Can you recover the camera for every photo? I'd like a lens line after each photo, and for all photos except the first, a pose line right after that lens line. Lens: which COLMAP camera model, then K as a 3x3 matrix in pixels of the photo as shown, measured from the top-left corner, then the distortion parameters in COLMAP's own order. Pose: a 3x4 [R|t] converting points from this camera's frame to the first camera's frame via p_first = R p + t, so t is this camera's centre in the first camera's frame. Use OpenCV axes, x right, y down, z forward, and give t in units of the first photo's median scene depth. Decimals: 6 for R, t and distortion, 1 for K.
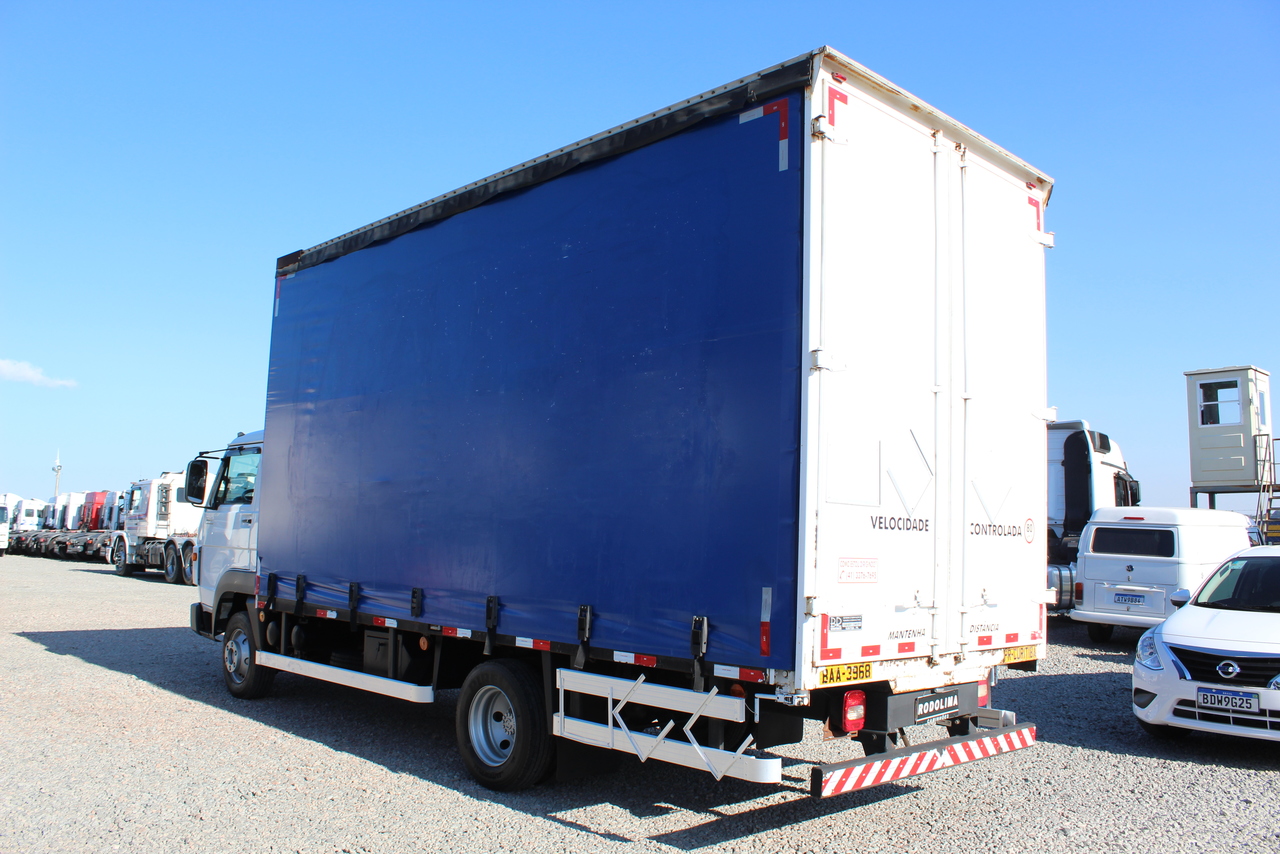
lens RADIAL K [[1098.7, 0, 642.9], [0, 1098.7, 424.4], [0, 0, 1]] dist [-0.204565, 0.192279]
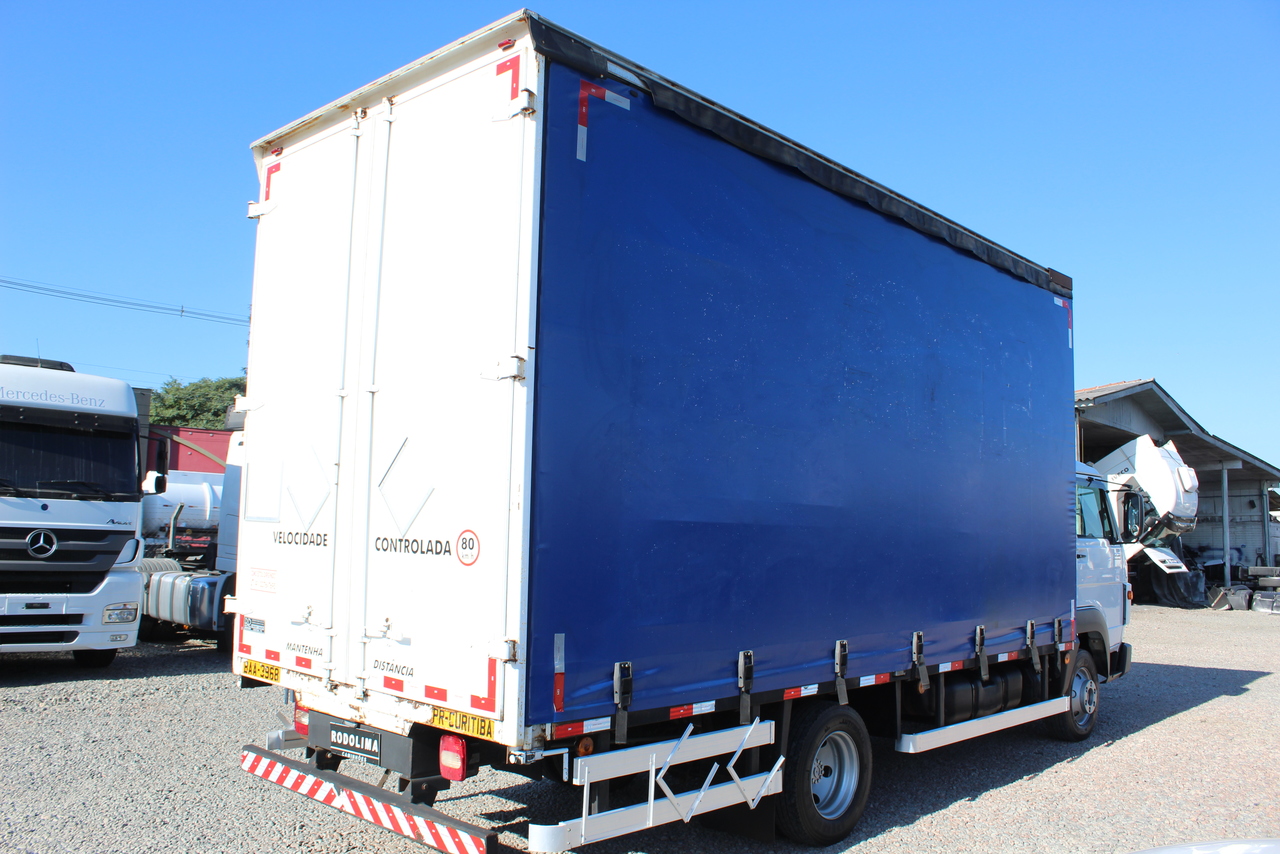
lens RADIAL K [[1098.7, 0, 642.9], [0, 1098.7, 424.4], [0, 0, 1]] dist [-0.204565, 0.192279]
pose [[0.045246, -0.129177, -0.990589, 1.230181], [0.085283, 0.988484, -0.125007, 0.135700], [0.995329, -0.078824, 0.055741, 1.238215]]
